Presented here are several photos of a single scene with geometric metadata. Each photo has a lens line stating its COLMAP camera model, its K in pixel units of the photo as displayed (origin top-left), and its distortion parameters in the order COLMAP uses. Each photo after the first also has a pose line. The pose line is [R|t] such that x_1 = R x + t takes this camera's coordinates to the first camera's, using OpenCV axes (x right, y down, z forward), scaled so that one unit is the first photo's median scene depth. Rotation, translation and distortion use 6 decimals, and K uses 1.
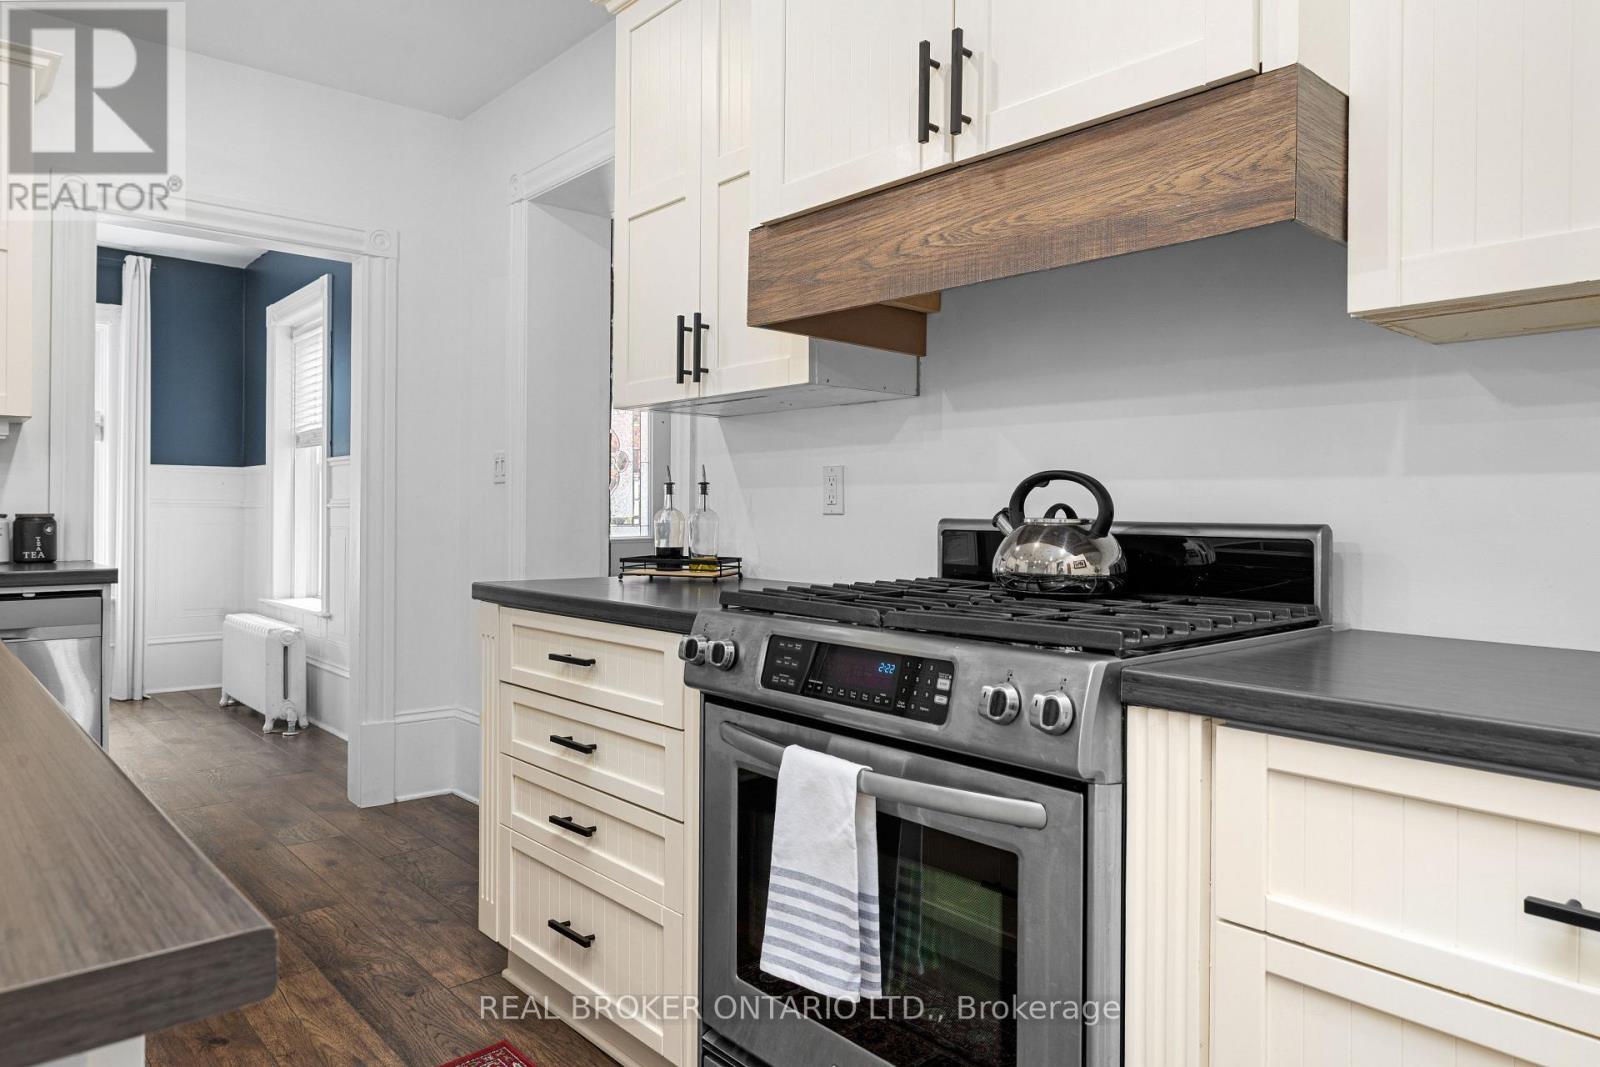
lens RADIAL K [[1024.7, 0, 805.2], [0, 1024.7, 510.3], [0, 0, 1]] dist [-0.012797, 0.002029]
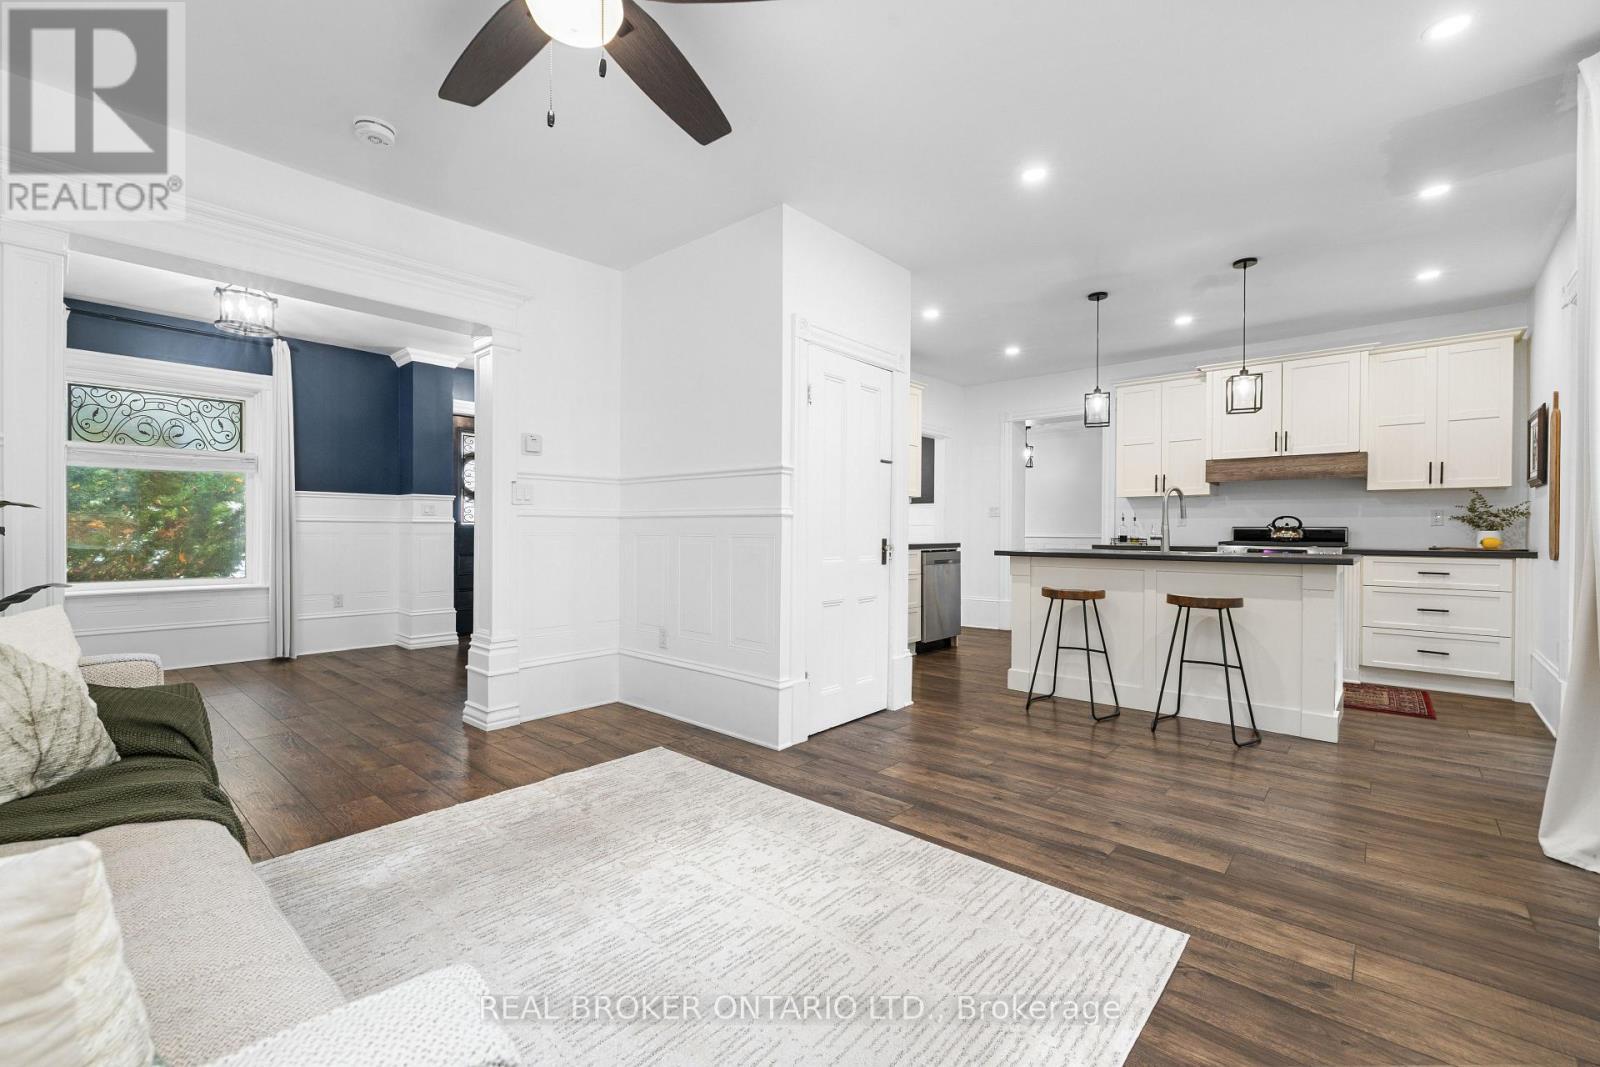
lens RADIAL K [[680.8, 0, 795.1], [0, 680.8, 535.8], [0, 0, 1]] dist [0.000754, 0.001162]
pose [[0.992678, -0.004904, 0.120692, -1.874406], [0.002891, 0.999854, 0.016849, -0.004839], [-0.120757, -0.016376, 0.992547, -1.456722]]
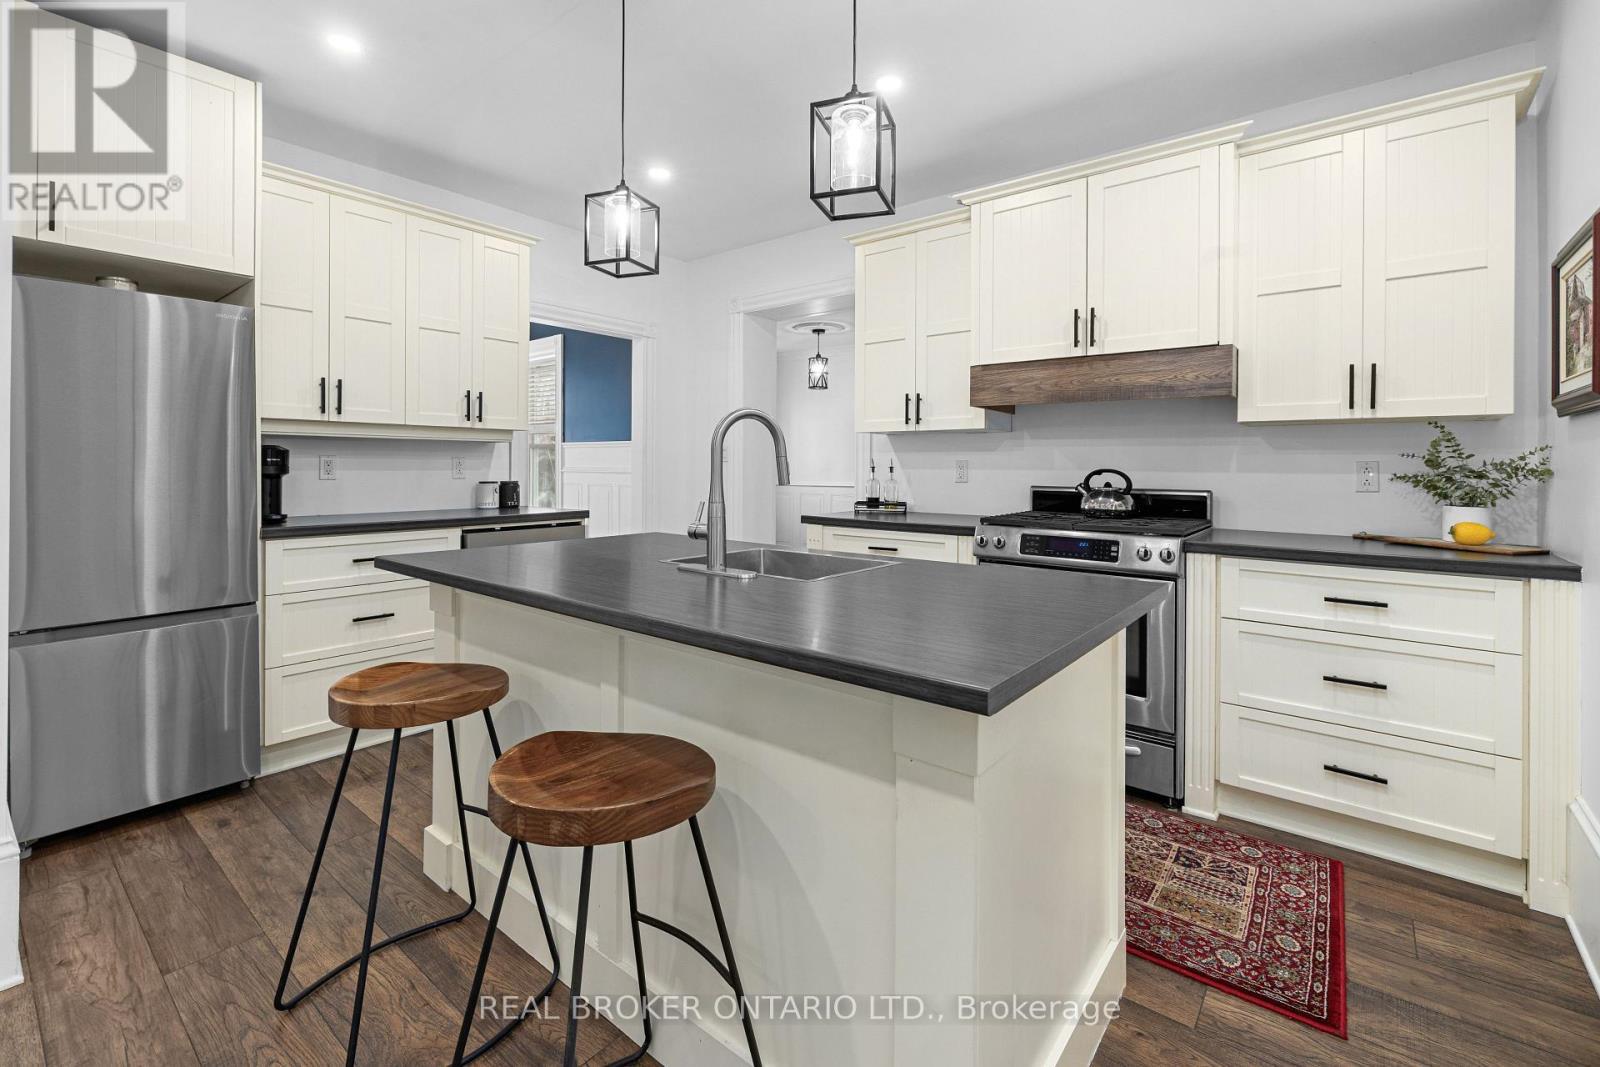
lens RADIAL K [[680.8, 0, 810.2], [0, 680.8, 469.6], [0, 0, 1]] dist [0.000754, 0.001162]
pose [[0.984298, -0.001487, 0.176507, -0.619176], [-0.000622, 0.999929, 0.011892, -0.045314], [-0.176512, -0.011815, 0.984228, -0.438250]]
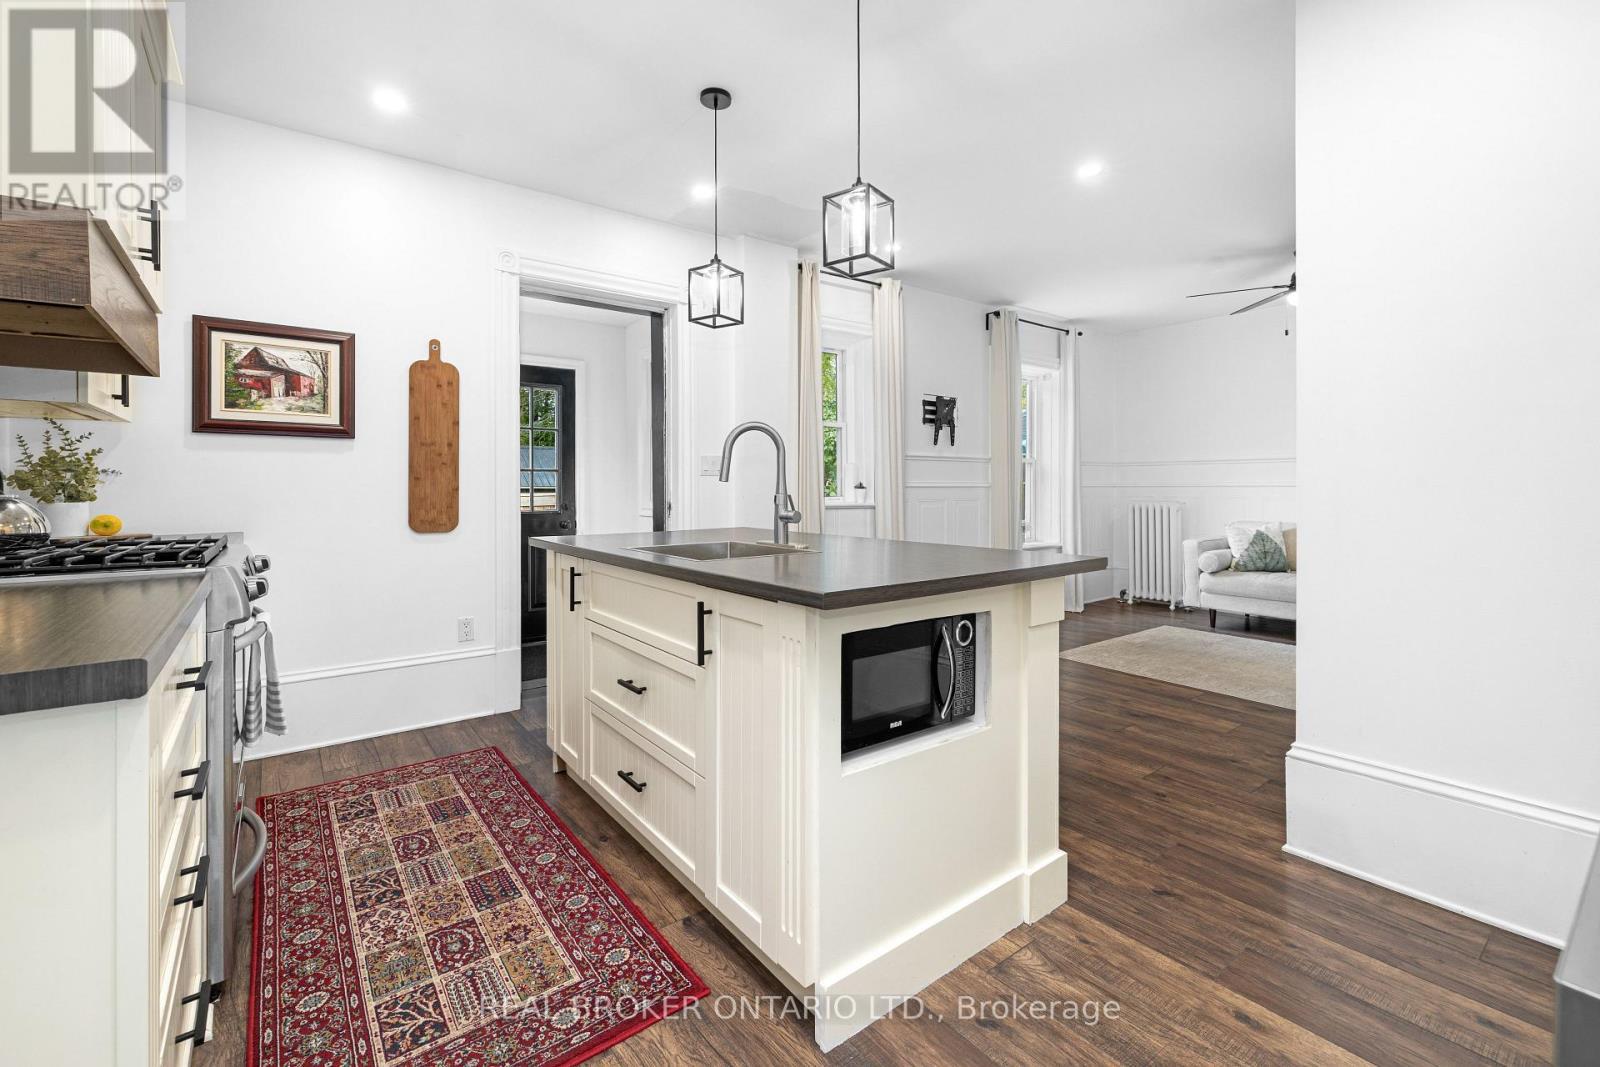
lens RADIAL K [[680.8, 0, 796.9], [0, 680.8, 492.0], [0, 0, 1]] dist [0.000754, 0.001162]
pose [[-0.997121, -0.004748, 0.075673, -0.696407], [-0.004869, 0.999987, -0.001409, 0.001760], [-0.075665, -0.001773, -0.997132, 1.414581]]
